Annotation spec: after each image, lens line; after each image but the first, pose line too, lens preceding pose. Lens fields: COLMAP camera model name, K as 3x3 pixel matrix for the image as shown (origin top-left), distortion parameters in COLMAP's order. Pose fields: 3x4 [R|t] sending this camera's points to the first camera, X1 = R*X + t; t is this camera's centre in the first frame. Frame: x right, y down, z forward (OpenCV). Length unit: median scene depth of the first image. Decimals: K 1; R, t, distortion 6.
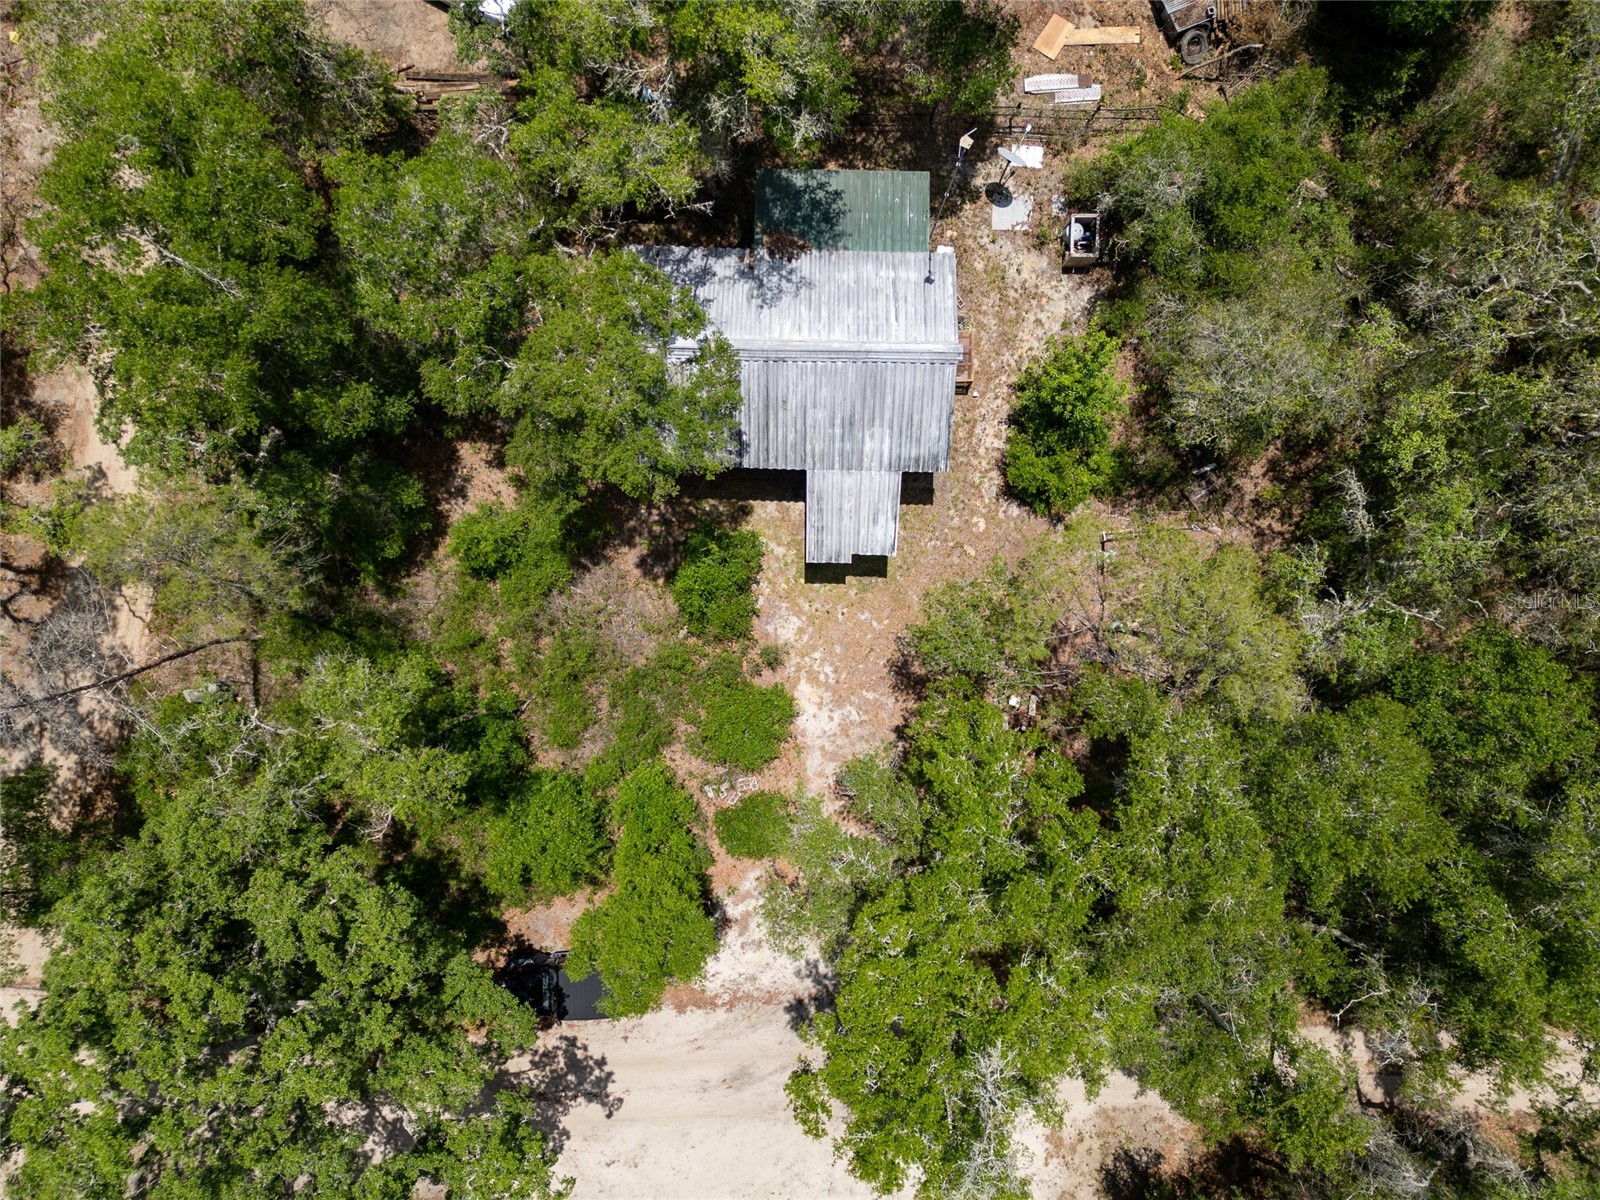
lens RADIAL K [[1143.2, 0, 800.0], [0, 1143.2, 600.0], [0, 0, 1]] dist [0.070218, -0.001498]
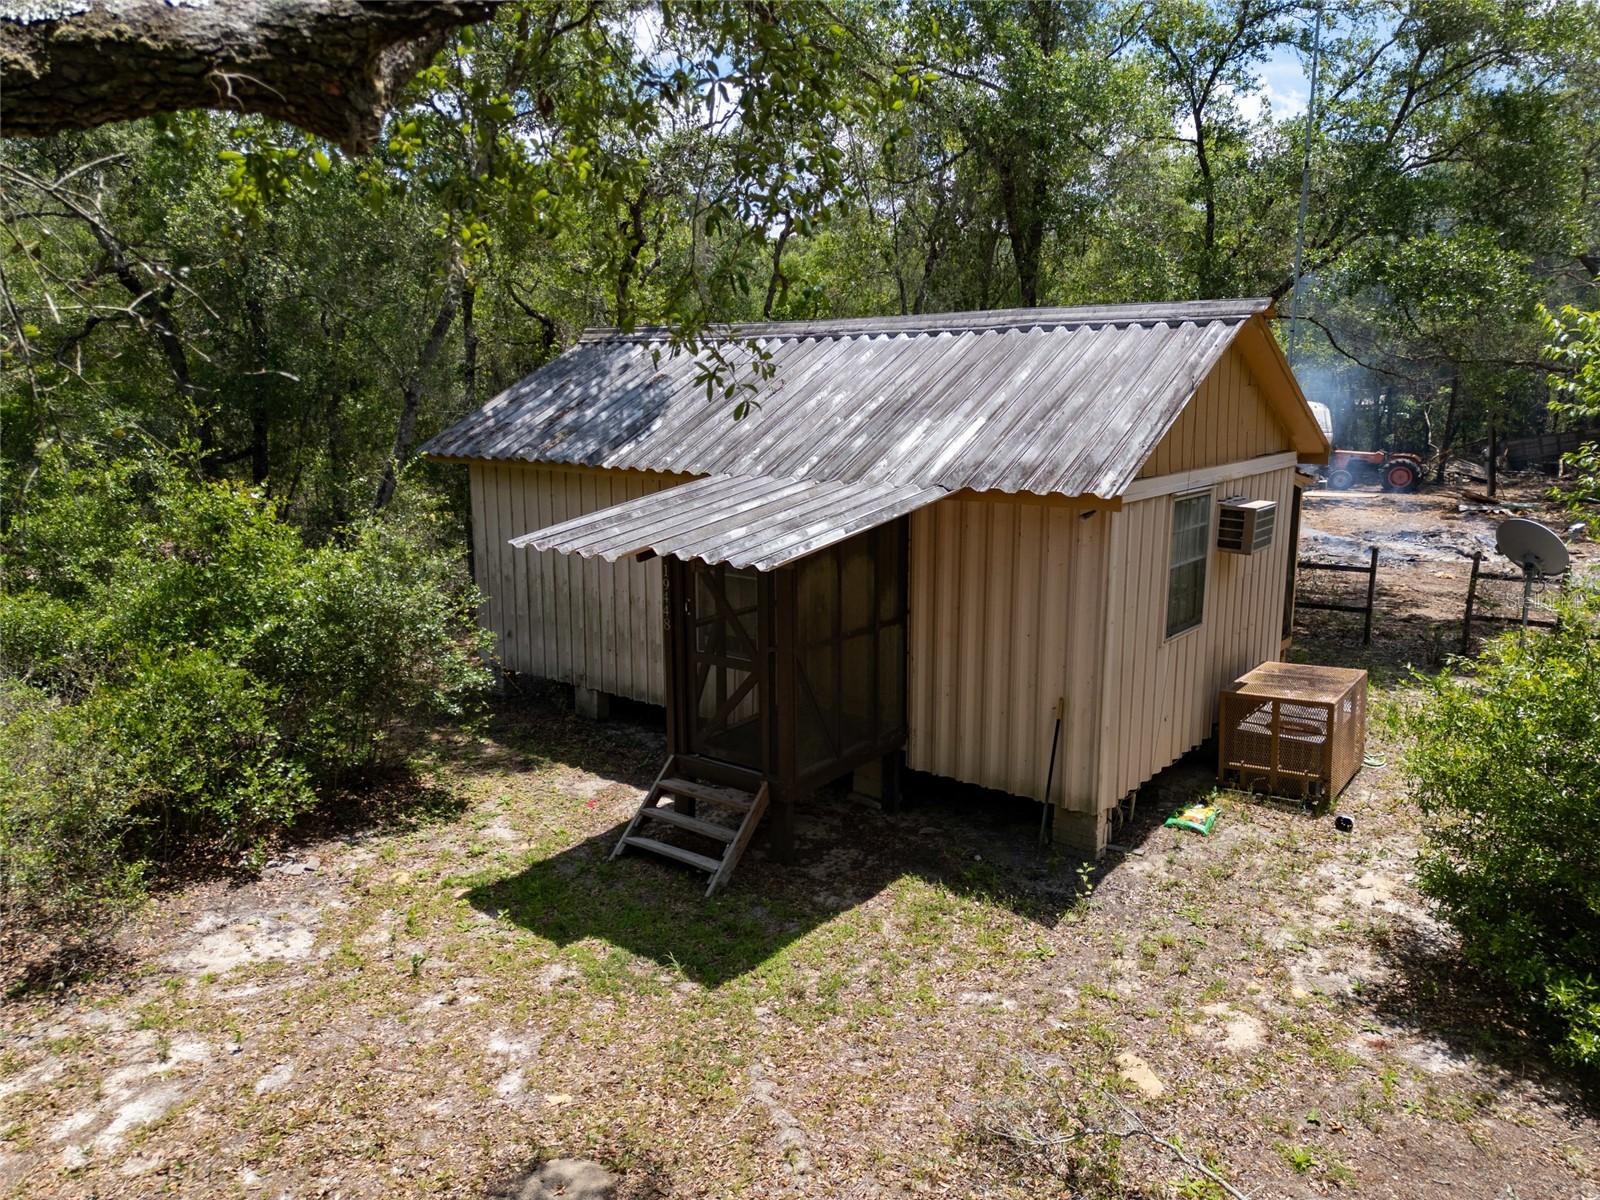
lens RADIAL K [[1126.8, 0, 800.0], [0, 1126.8, 600.0], [0, 0, 1]] dist [0.036827, -0.005033]
pose [[0.799941, 0.111495, -0.589629, 0.206626], [-0.600037, 0.137124, -0.788132, 0.129979], [-0.007021, 0.984259, 0.176592, 0.891572]]
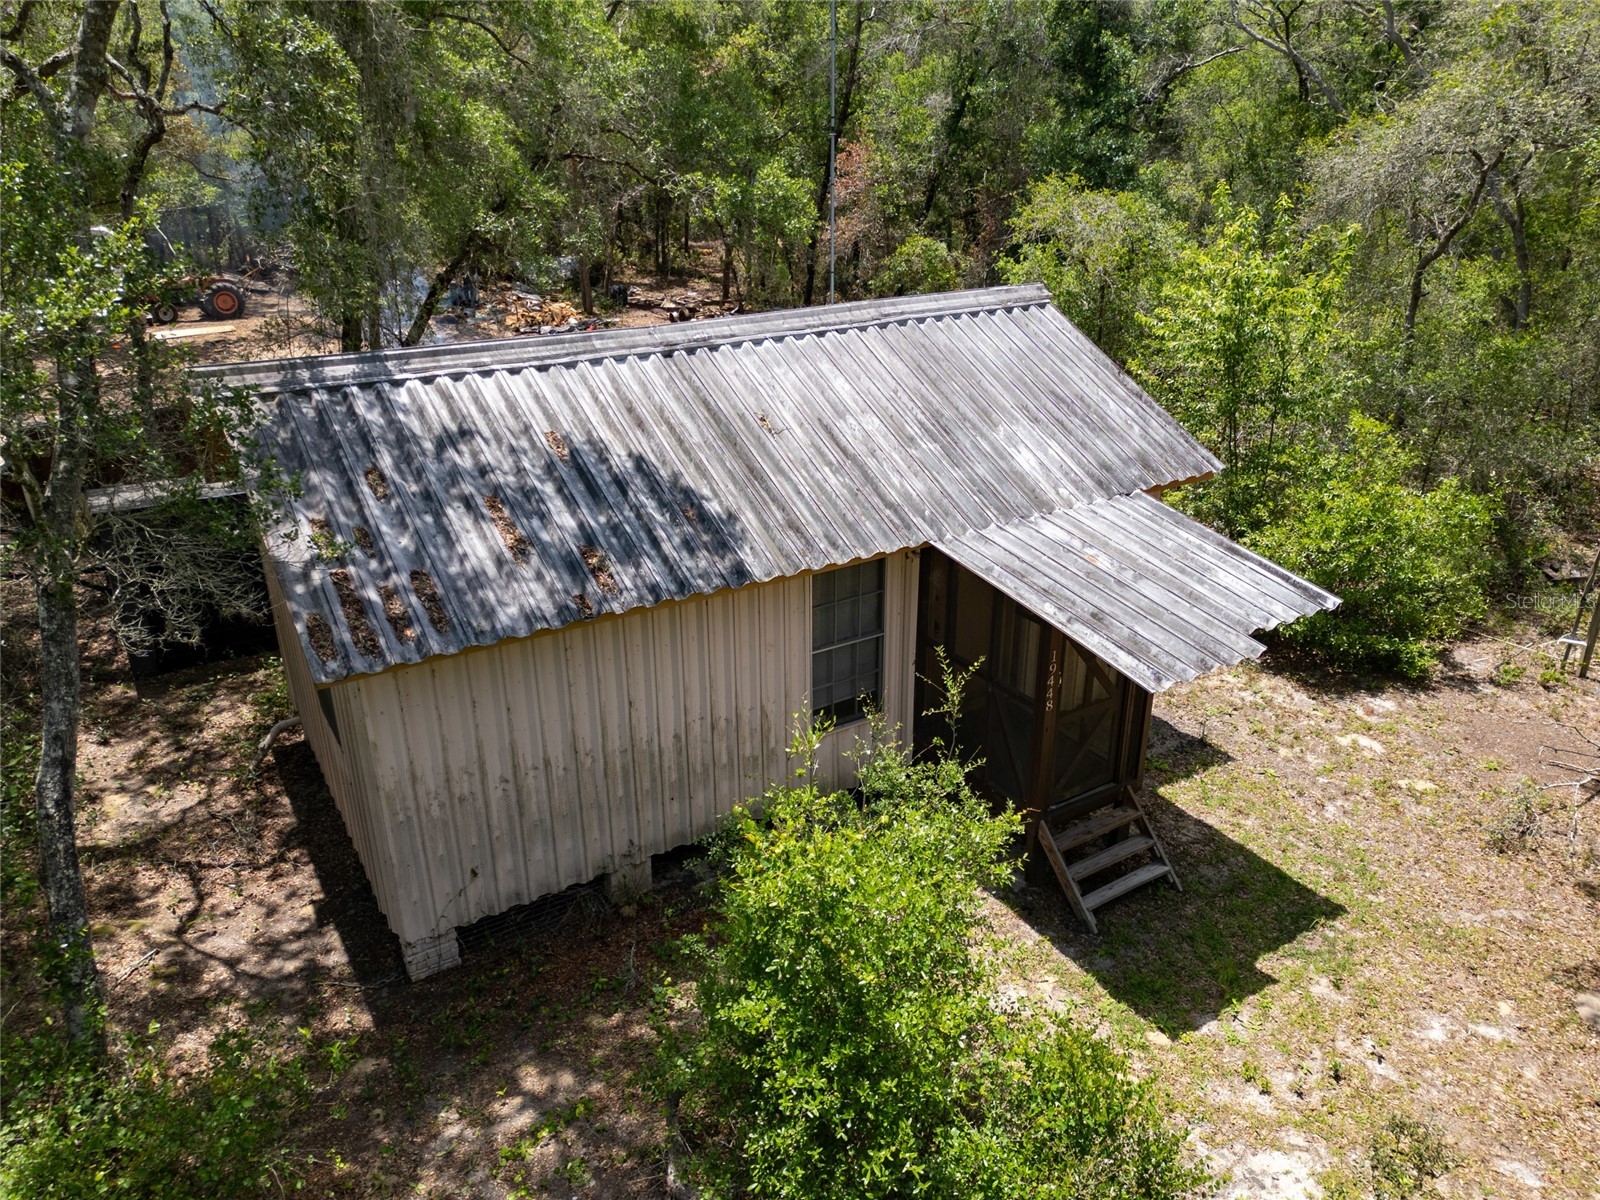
lens RADIAL K [[1126.8, 0, 800.0], [0, 1126.8, 600.0], [0, 0, 1]] dist [0.036827, -0.005033]
pose [[0.832227, -0.221513, 0.508262, -0.172011], [0.554308, 0.312814, -0.771291, 0.102719], [0.011859, 0.923623, 0.383119, 0.815395]]
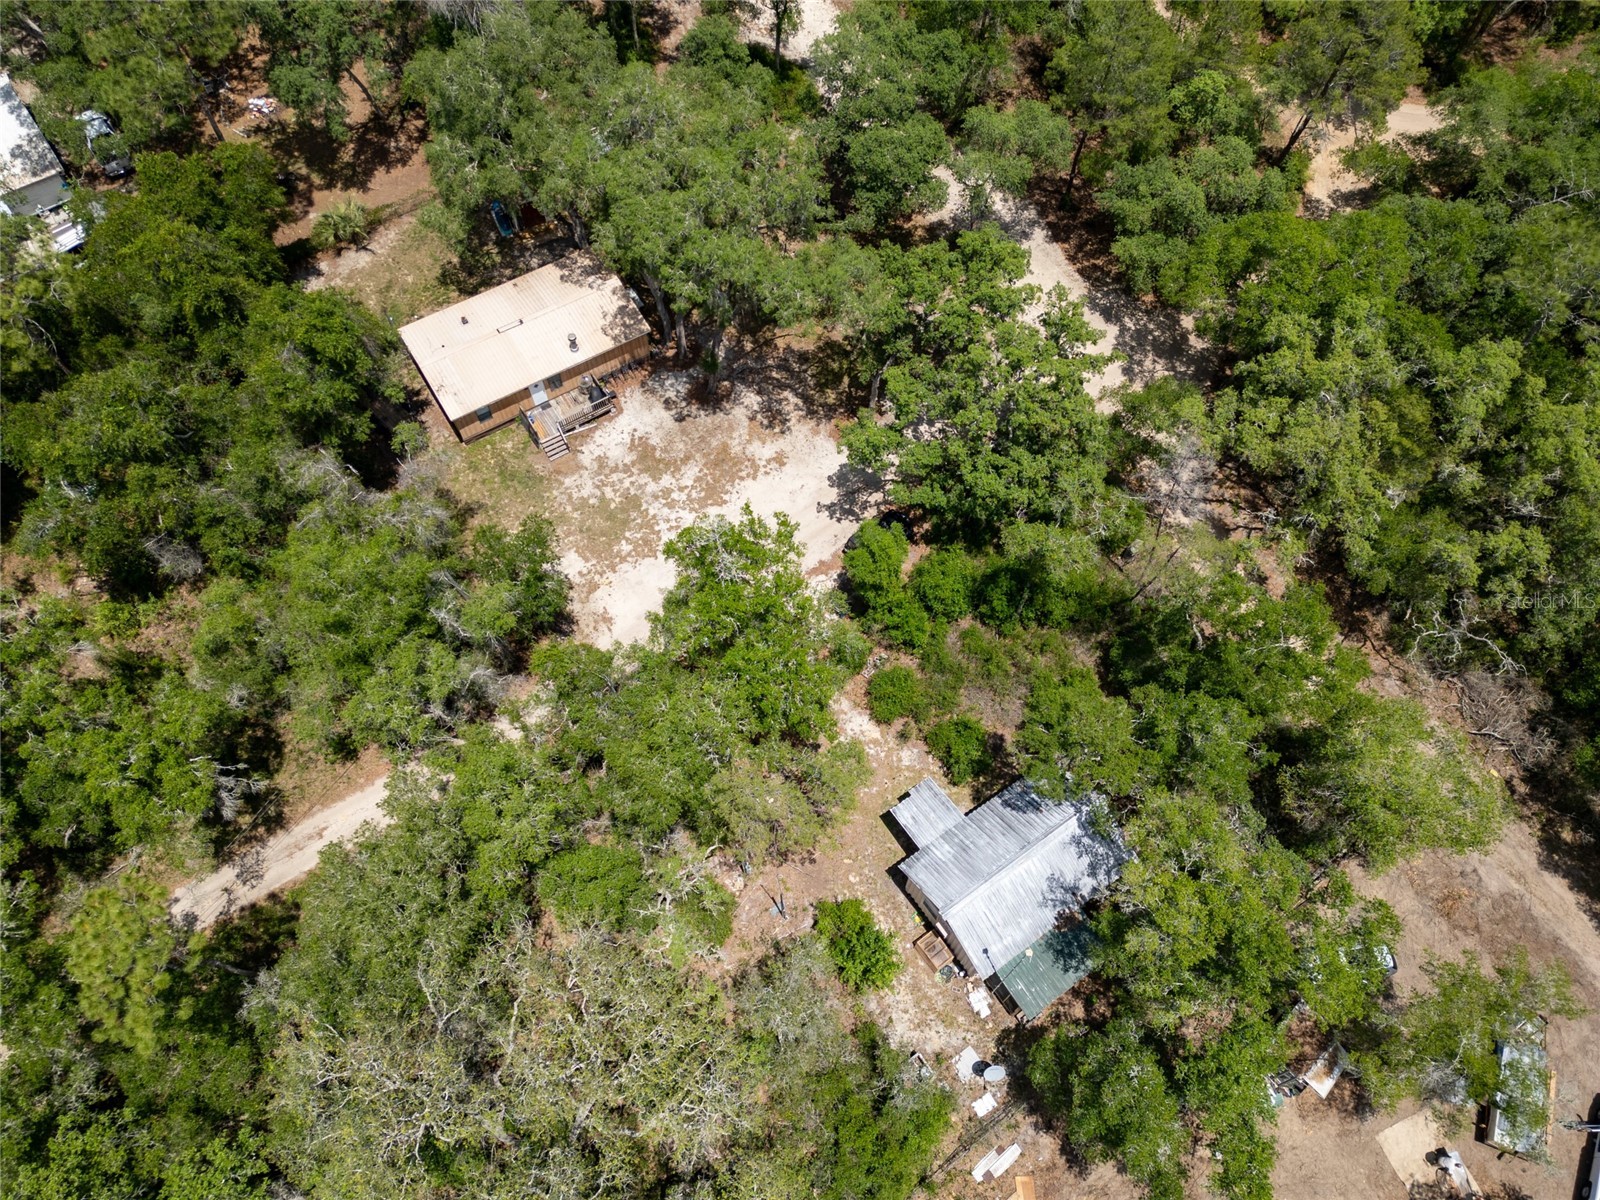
lens RADIAL K [[1126.8, 0, 800.0], [0, 1126.8, 600.0], [0, 0, 1]] dist [0.036827, -0.005033]
pose [[-0.806830, 0.515749, -0.288147, 0.462358], [-0.590652, -0.714516, 0.374963, -0.329089], [-0.012499, 0.472726, 0.881121, -0.523249]]
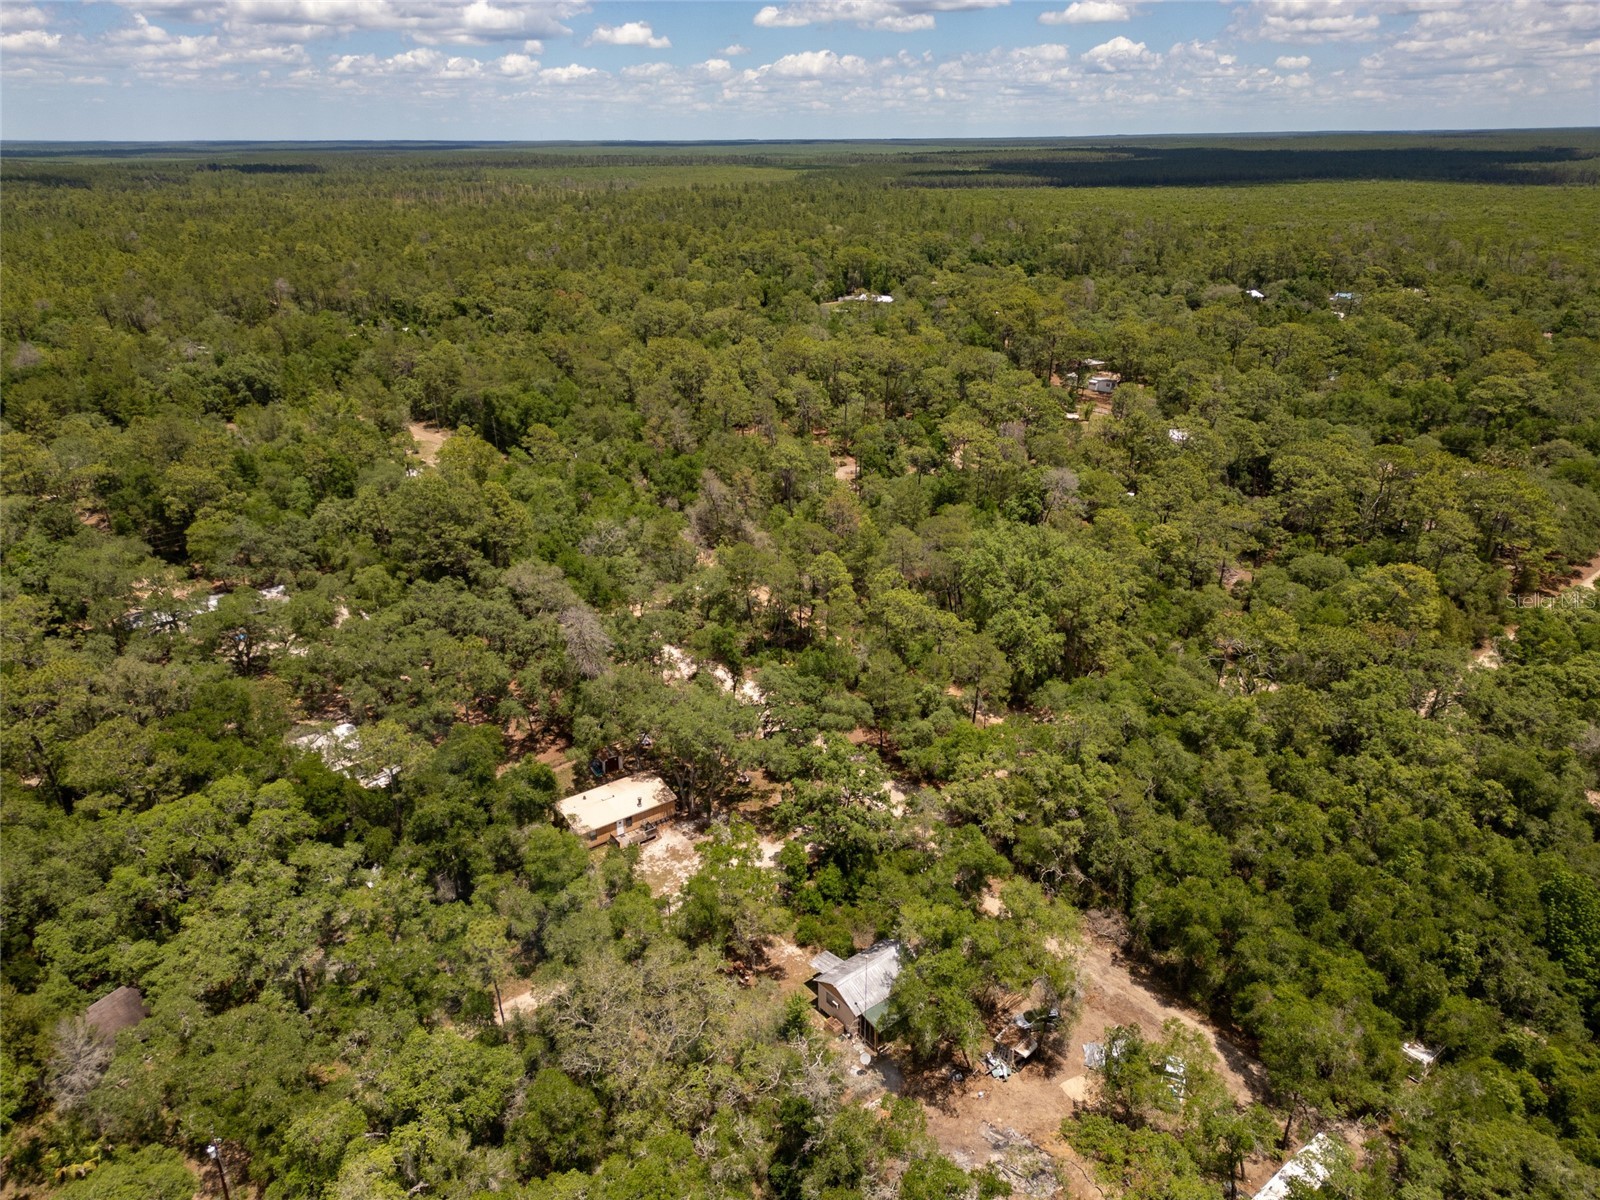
lens RADIAL K [[1126.8, 0, 800.0], [0, 1126.8, 600.0], [0, 0, 1]] dist [0.036827, -0.005033]
pose [[-0.759361, 0.231712, -0.608014, 1.705721], [-0.650495, -0.292019, 0.701129, -1.862159], [-0.015091, 0.927919, 0.372475, -1.098476]]
